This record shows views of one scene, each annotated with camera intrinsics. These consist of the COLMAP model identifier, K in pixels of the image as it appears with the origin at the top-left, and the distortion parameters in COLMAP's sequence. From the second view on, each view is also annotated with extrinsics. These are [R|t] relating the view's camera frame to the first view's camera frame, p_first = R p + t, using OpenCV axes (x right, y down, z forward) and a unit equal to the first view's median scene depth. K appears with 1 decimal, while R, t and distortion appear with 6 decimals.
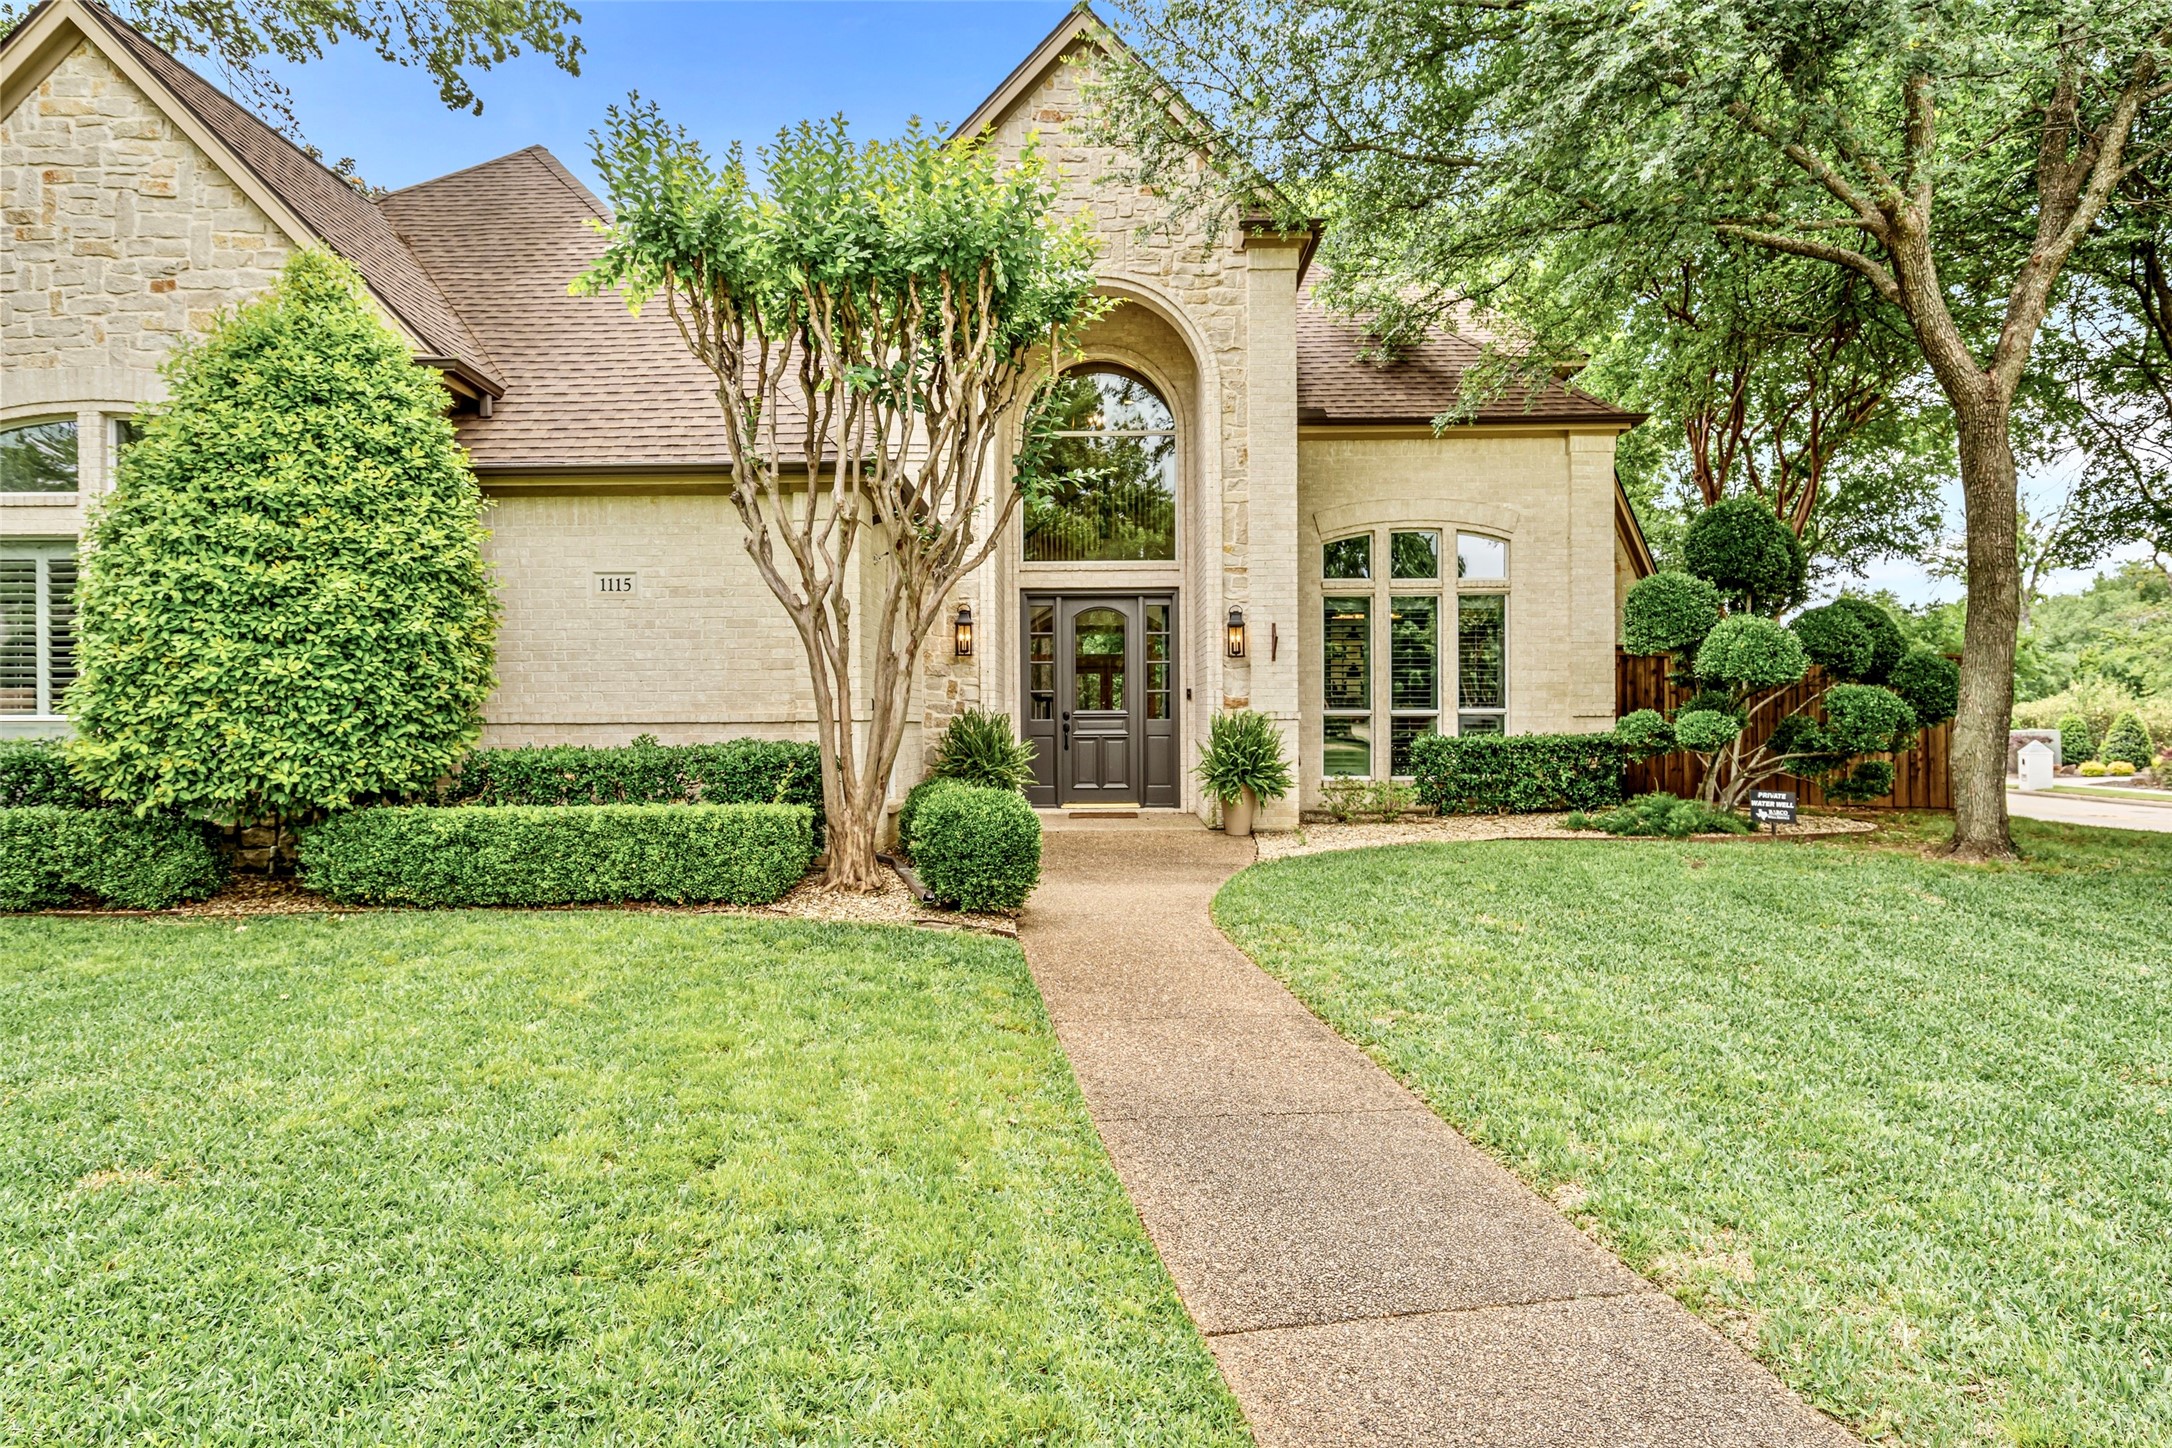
lens RADIAL K [[1388.4, 0, 1084.9], [0, 1388.4, 655.5], [0, 0, 1]] dist [-0.004450, -0.000489]
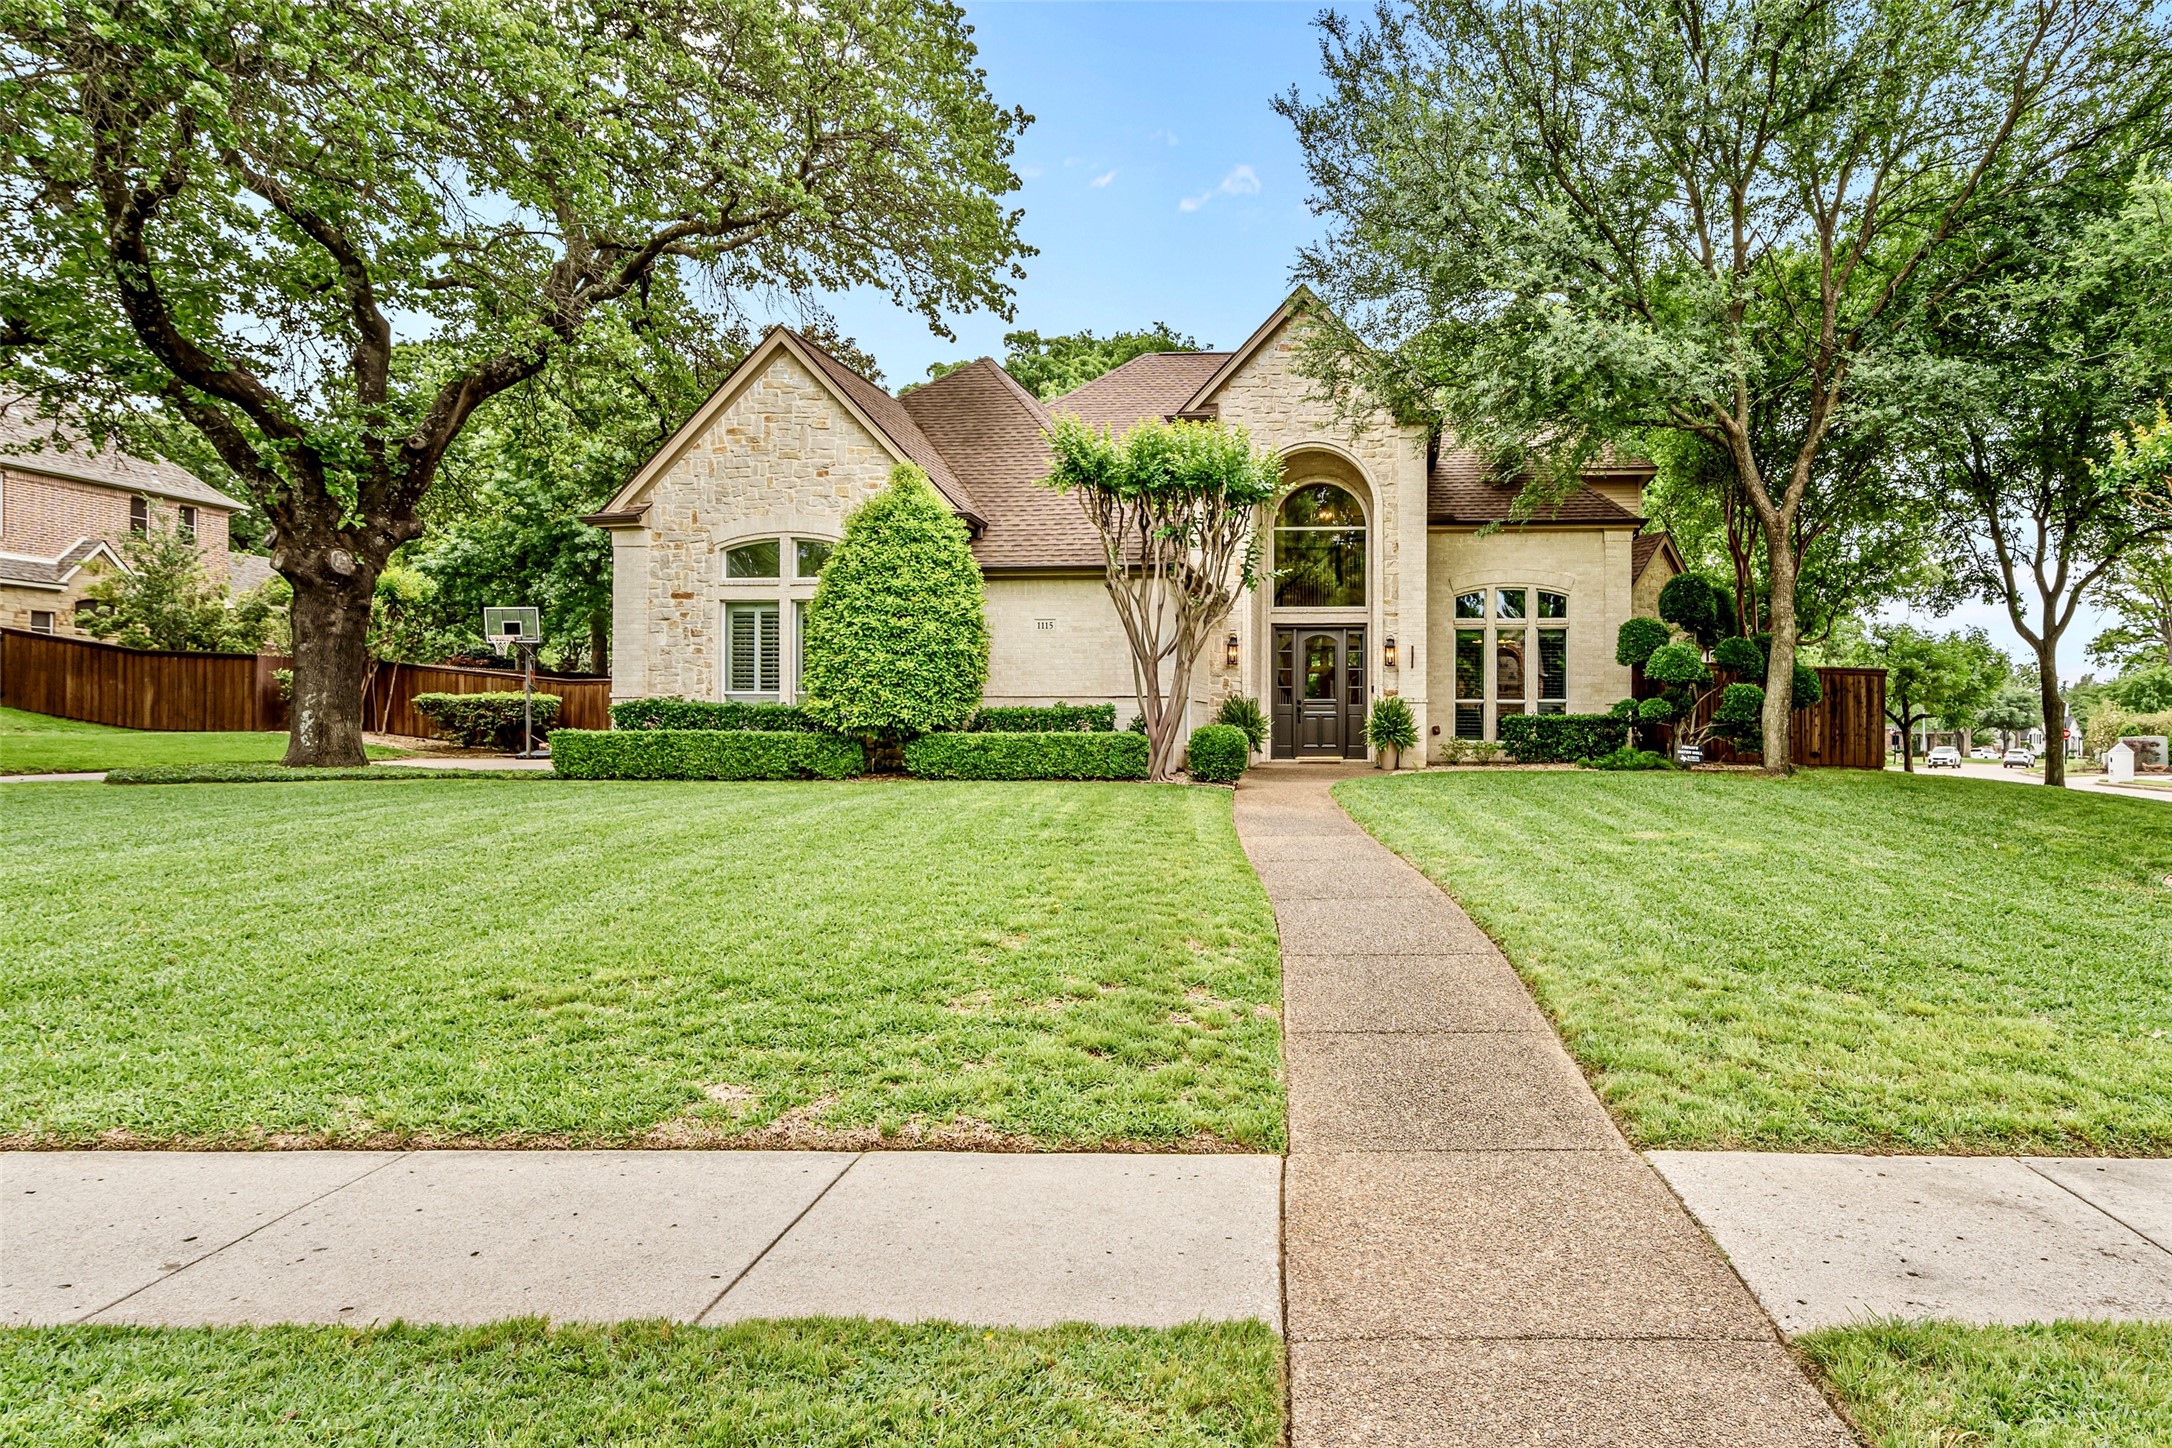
lens RADIAL K [[992.6, 0, 1089.3], [0, 992.6, 679.1], [0, 0, 1]] dist [-0.000098, 0.000121]
pose [[0.968165, 0.009983, -0.250113, 0.077993], [-0.006976, 0.999892, 0.012904, 0.006398], [0.250215, -0.010748, 0.968131, -0.367322]]
